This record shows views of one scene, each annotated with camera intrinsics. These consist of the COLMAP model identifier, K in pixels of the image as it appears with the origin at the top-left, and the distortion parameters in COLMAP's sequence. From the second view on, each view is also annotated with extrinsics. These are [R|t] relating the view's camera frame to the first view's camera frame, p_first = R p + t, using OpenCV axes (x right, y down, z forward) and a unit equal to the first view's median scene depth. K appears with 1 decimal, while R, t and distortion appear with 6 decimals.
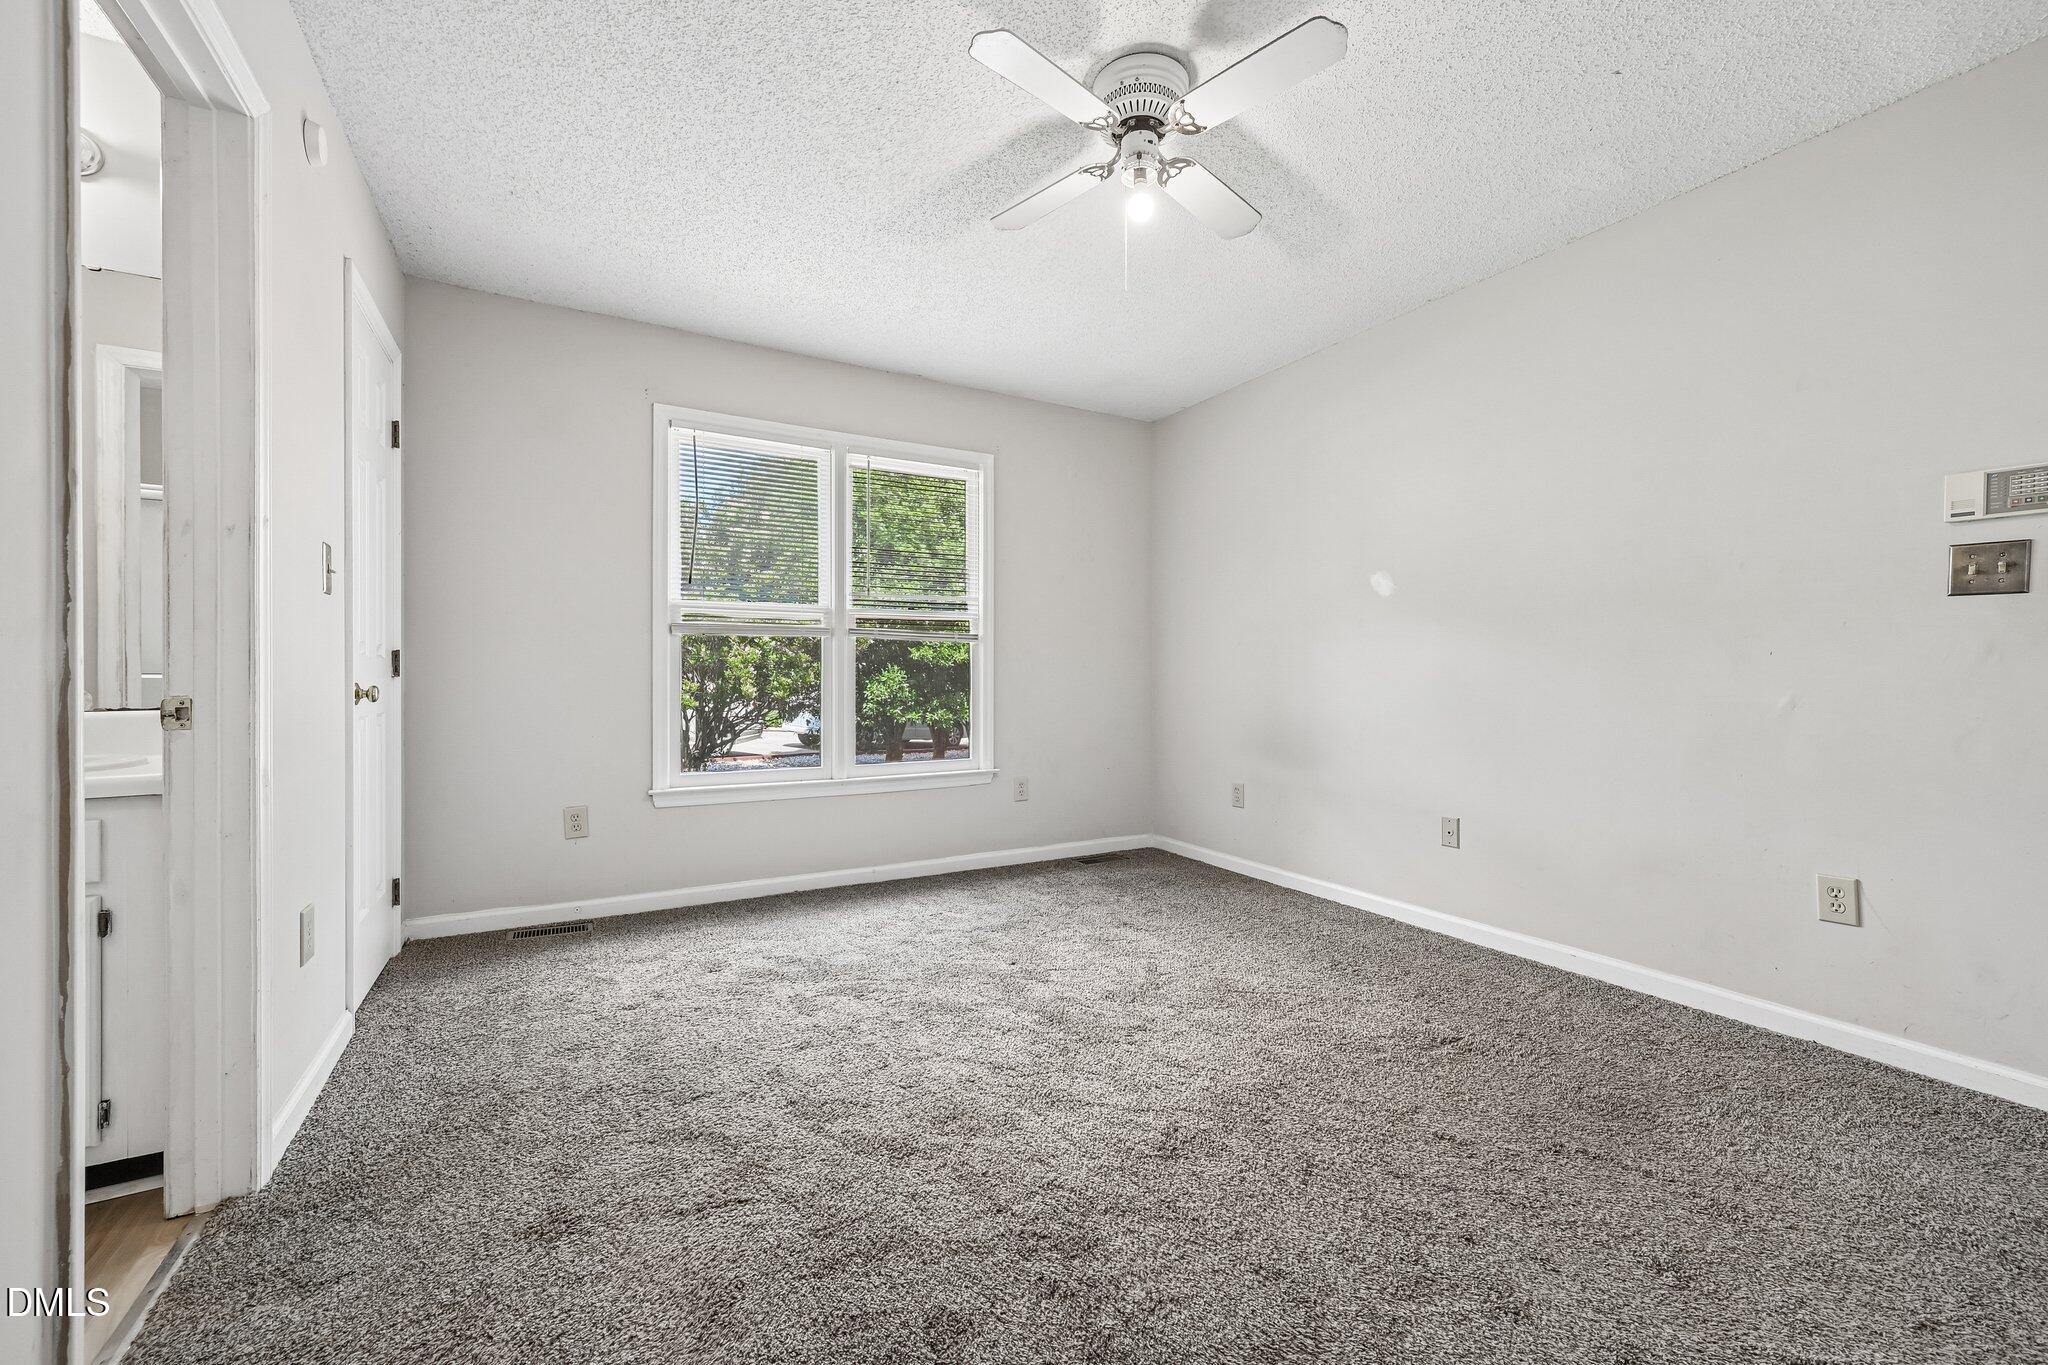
lens RADIAL K [[805.6, 0, 1024.3], [0, 805.6, 677.6], [0, 0, 1]] dist [0.001051, 0.000142]
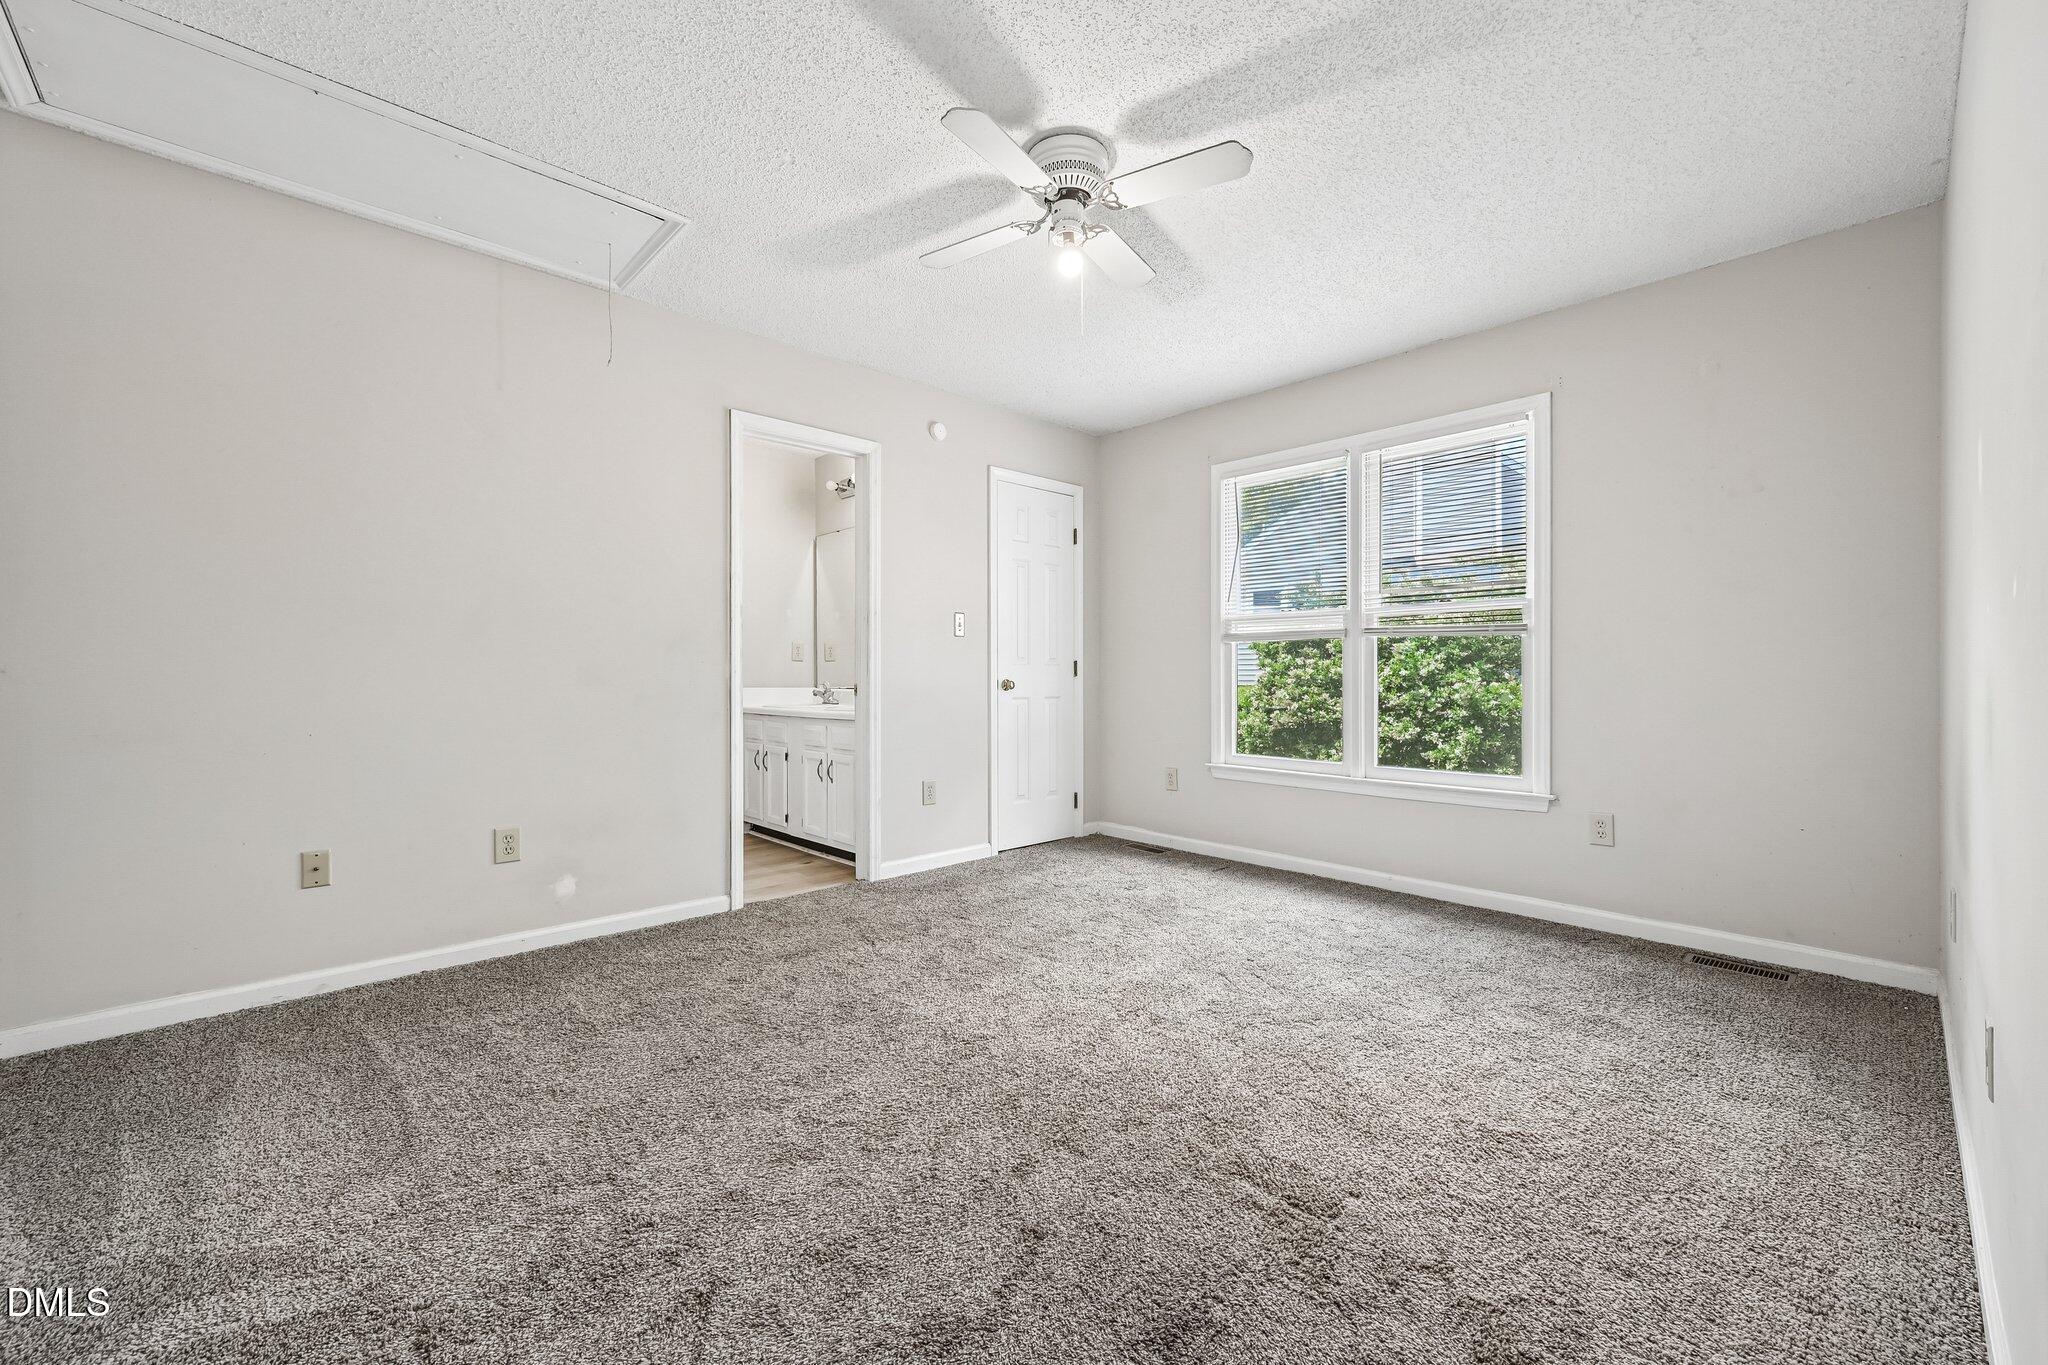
lens RADIAL K [[805.6, 0, 1024.3], [0, 805.6, 677.6], [0, 0, 1]] dist [0.001051, 0.000142]
pose [[0.250741, 0.003123, -0.968049, 0.728262], [-0.001699, 0.999995, 0.002786, -0.002212], [0.968053, 0.000946, 0.250745, 0.383453]]
